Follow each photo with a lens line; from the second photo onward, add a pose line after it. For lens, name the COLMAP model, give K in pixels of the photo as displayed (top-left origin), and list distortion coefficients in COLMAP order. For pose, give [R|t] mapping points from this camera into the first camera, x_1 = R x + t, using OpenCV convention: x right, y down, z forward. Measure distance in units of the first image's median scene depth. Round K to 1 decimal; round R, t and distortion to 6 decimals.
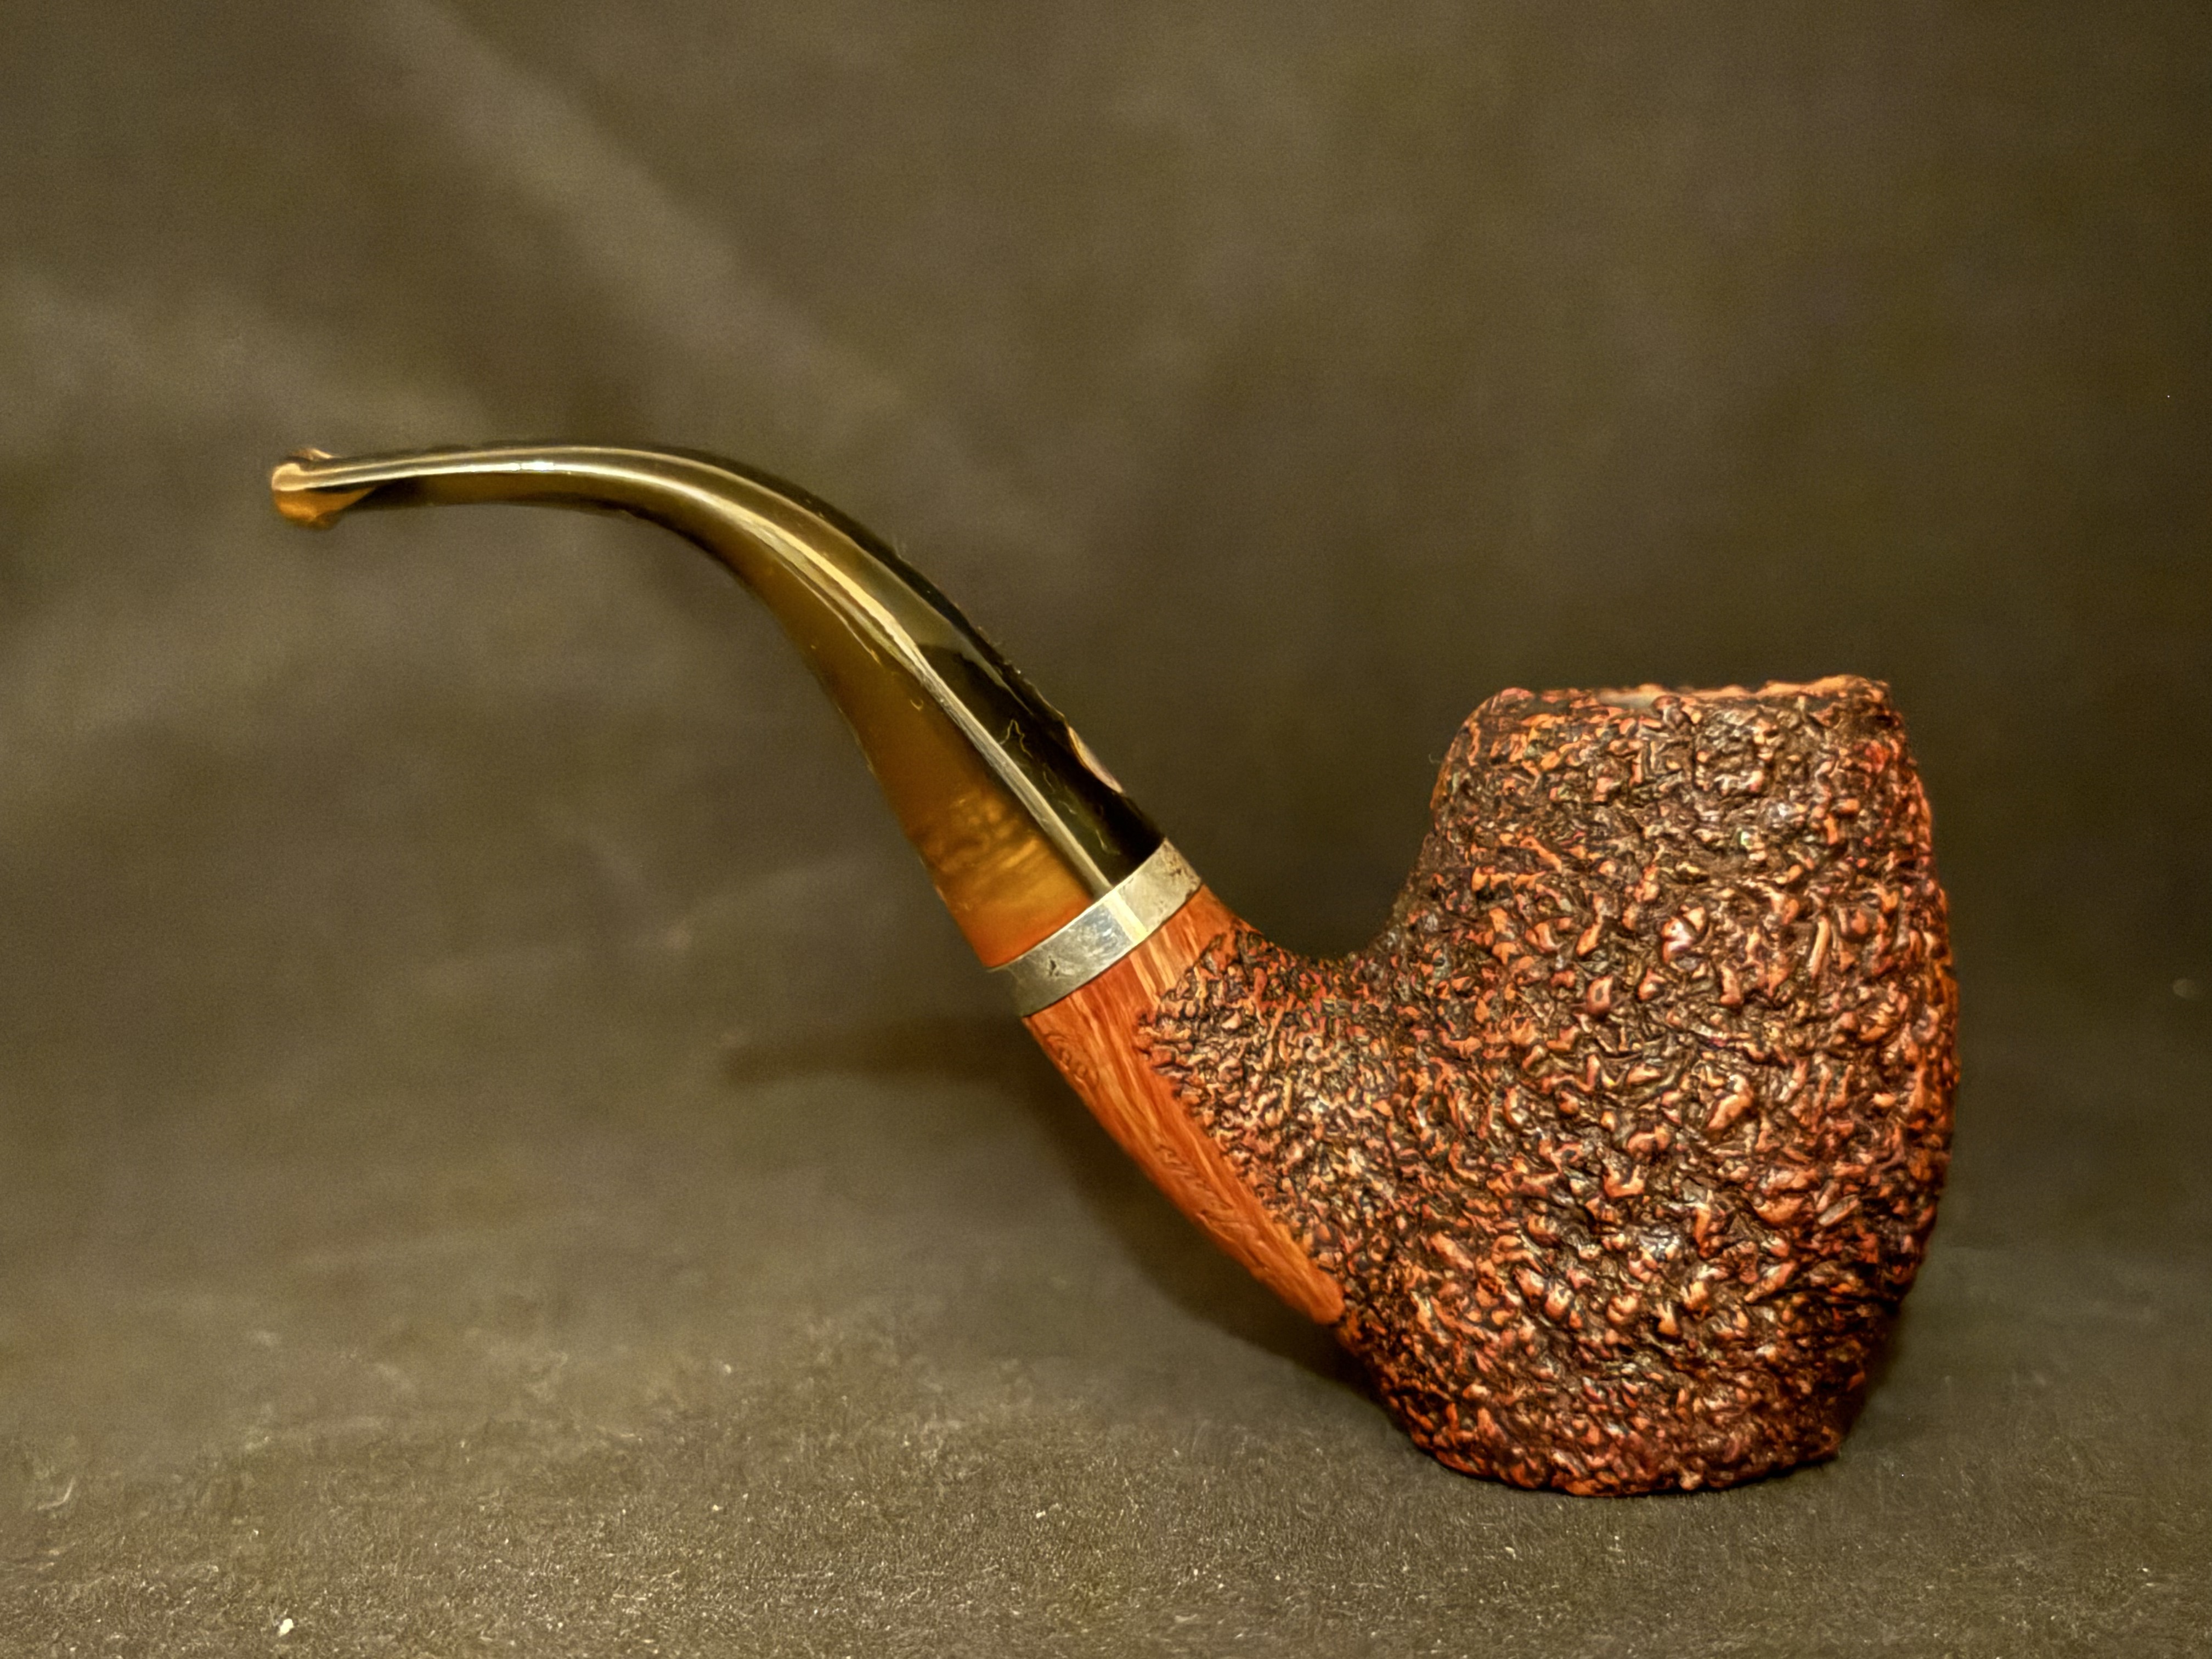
lens RADIAL K [[3761.1, 0, 1112.2], [0, 3761.1, 827.9], [0, 0, 1]] dist [0.103743, 0.000000]
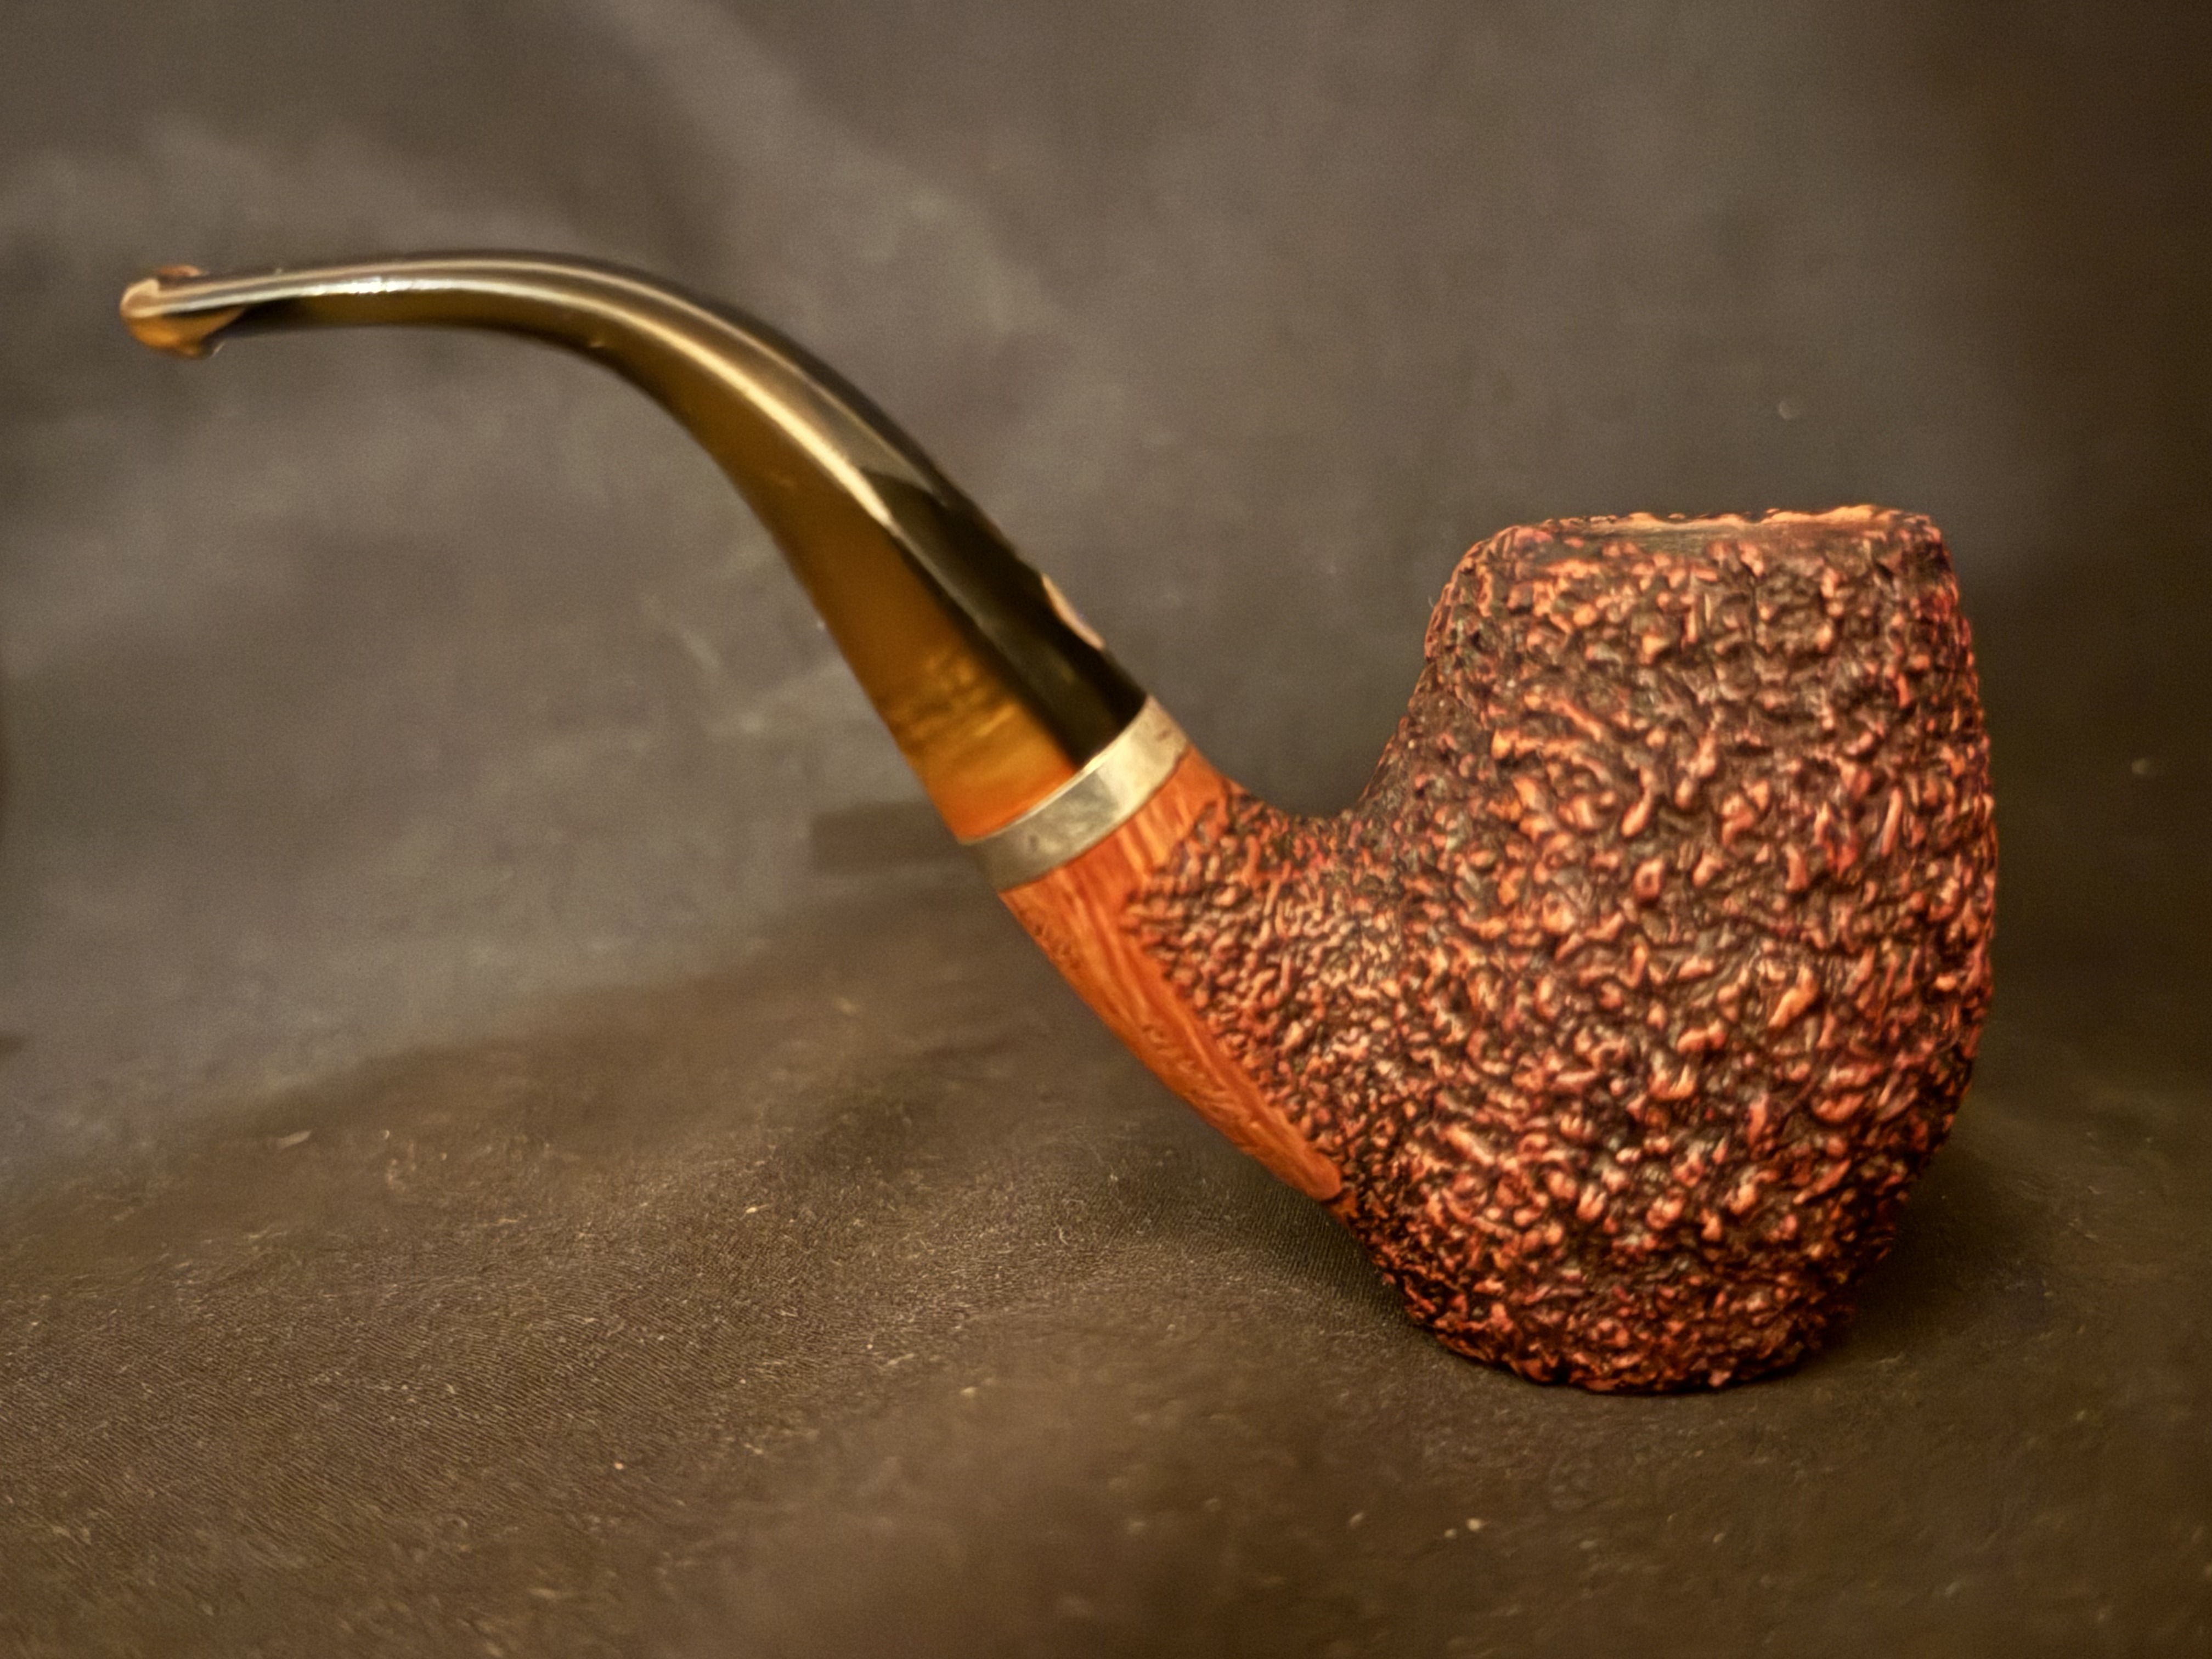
lens RADIAL K [[2540.6, 0, 1089.7], [0, 2540.6, 825.8], [0, 0, 1]] dist [0.095325, 0.000000]
pose [[0.998684, -0.015520, 0.048891, -0.032939], [0.009670, 0.993004, 0.117686, -0.040852], [-0.050376, -0.117059, 0.991847, 0.394613]]
